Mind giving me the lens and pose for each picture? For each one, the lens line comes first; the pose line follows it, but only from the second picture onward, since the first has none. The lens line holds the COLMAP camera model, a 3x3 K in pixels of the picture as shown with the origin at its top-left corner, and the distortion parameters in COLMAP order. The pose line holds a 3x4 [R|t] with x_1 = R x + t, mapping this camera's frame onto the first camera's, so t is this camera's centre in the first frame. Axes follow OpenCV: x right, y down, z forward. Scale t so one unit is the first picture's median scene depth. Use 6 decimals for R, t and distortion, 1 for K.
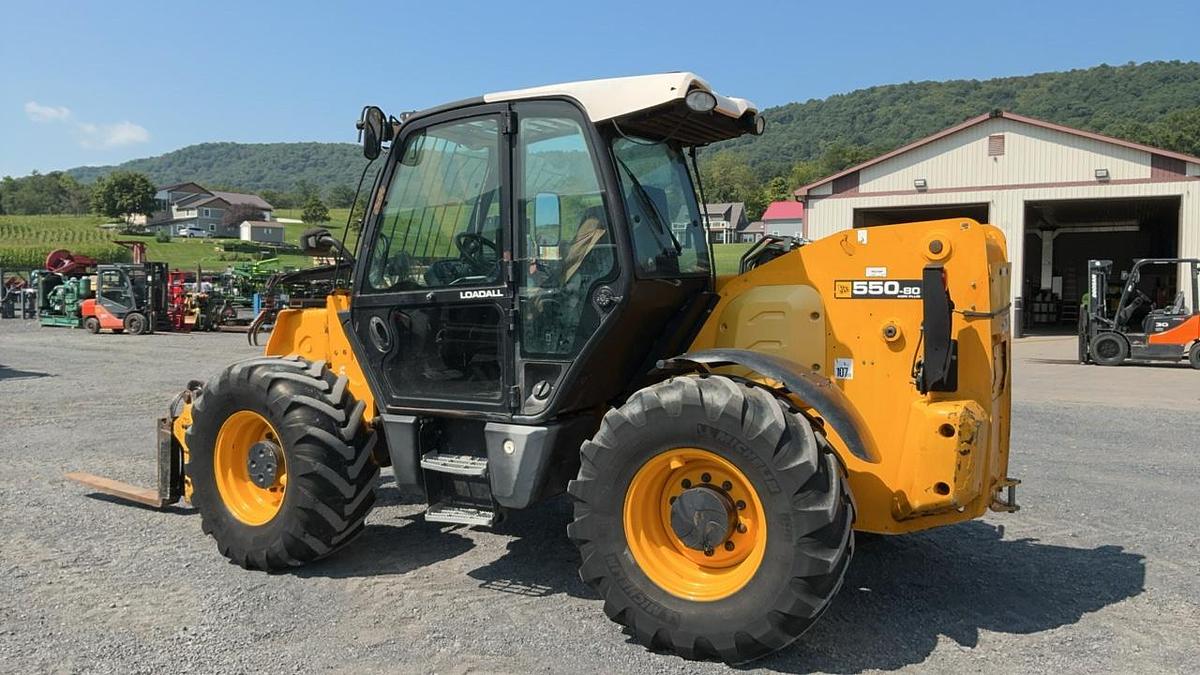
lens RADIAL K [[956.0, 0, 604.3], [0, 956.0, 340.0], [0, 0, 1]] dist [0.110206, -0.215501]
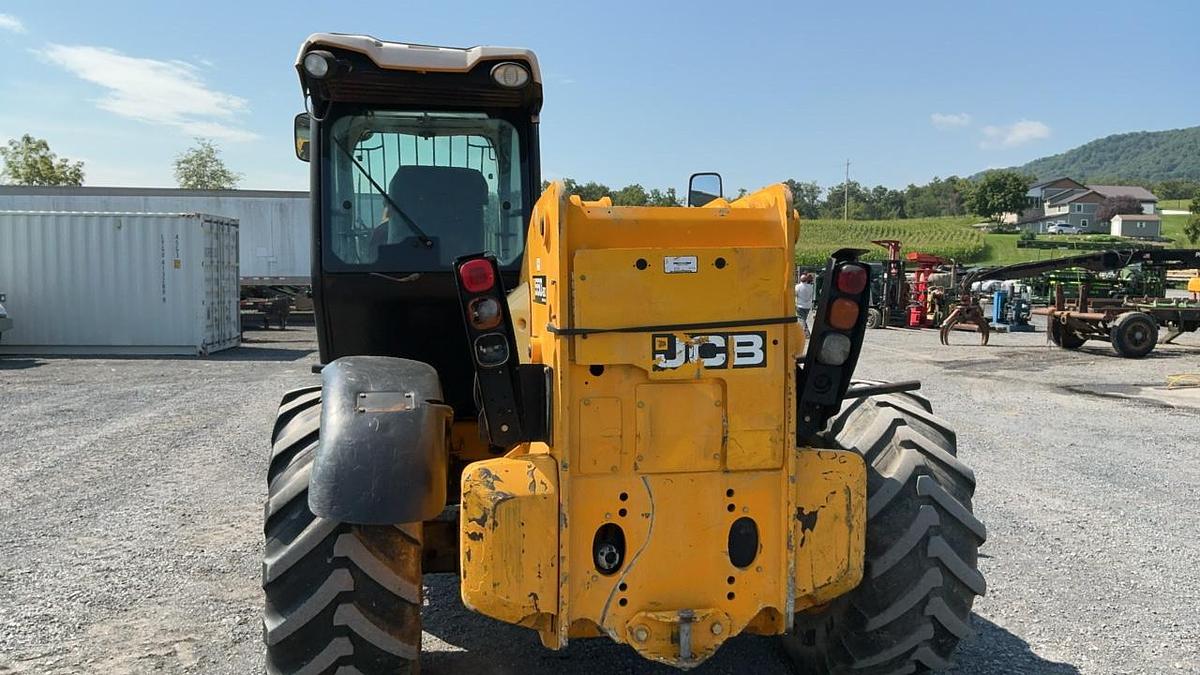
lens RADIAL K [[956.0, 0, 604.3], [0, 956.0, 340.0], [0, 0, 1]] dist [0.110206, -0.215501]
pose [[0.643902, 0.054818, -0.763141, 0.716556], [-0.053075, 0.998228, 0.026923, -0.030712], [0.763264, 0.023168, 0.645671, 0.492022]]
